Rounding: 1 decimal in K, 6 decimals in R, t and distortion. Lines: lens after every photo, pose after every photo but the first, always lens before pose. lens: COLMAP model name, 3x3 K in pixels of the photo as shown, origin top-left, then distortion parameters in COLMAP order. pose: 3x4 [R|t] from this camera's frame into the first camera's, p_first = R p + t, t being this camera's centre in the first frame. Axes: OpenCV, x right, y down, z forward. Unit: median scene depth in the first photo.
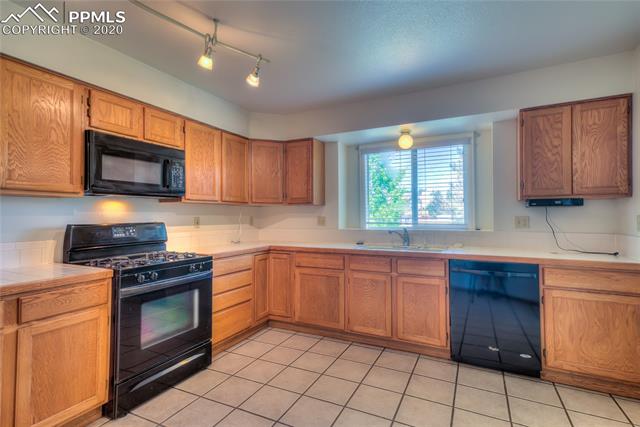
lens RADIAL K [[314.9, 0, 321.2], [0, 314.9, 211.6], [0, 0, 1]] dist [0.012980, 0.005001]
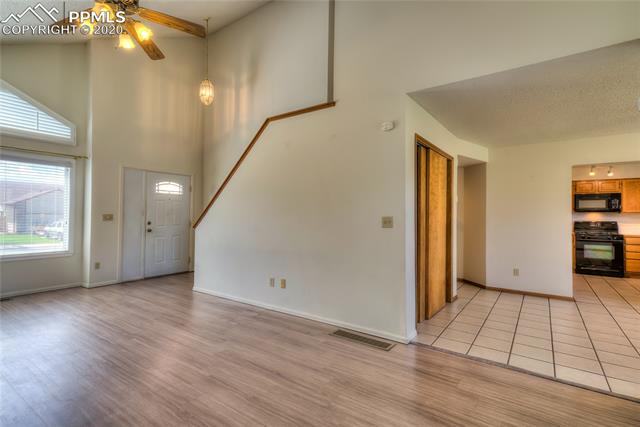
lens RADIAL K [[314.9, 0, 321.7], [0, 314.9, 214.4], [0, 0, 1]] dist [0.012980, 0.005001]
pose [[-0.145102, -0.005195, -0.989403, 2.329400], [-0.005353, 0.999976, -0.004466, 0.000591], [0.989402, 0.004649, -0.145126, -0.930956]]
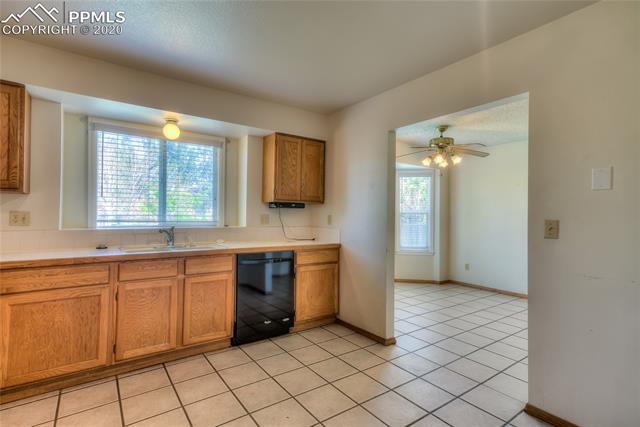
lens RADIAL K [[314.9, 0, 327.0], [0, 314.9, 212.5], [0, 0, 1]] dist [0.012980, 0.005001]
pose [[0.453575, 0.018831, 0.891019, -0.400402], [-0.026878, 0.999611, -0.007443, 0.008535], [-0.890813, -0.020572, 0.453904, 0.217010]]
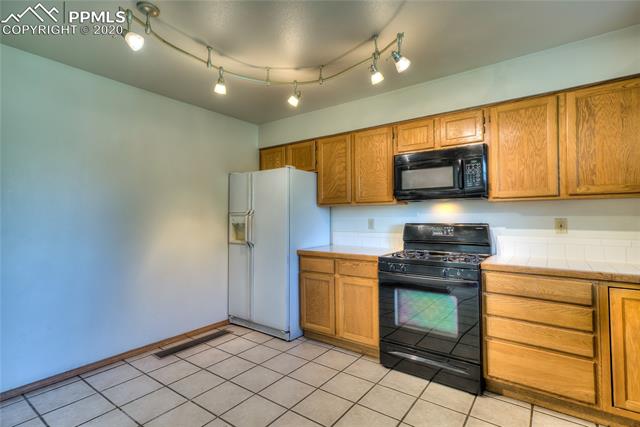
lens RADIAL K [[314.9, 0, 321.3], [0, 314.9, 212.6], [0, 0, 1]] dist [0.012980, 0.005001]
pose [[-0.174147, -0.015484, -0.984598, 0.510658], [0.016400, 0.999692, -0.018622, 0.010148], [0.984583, -0.019390, -0.173839, 0.682590]]
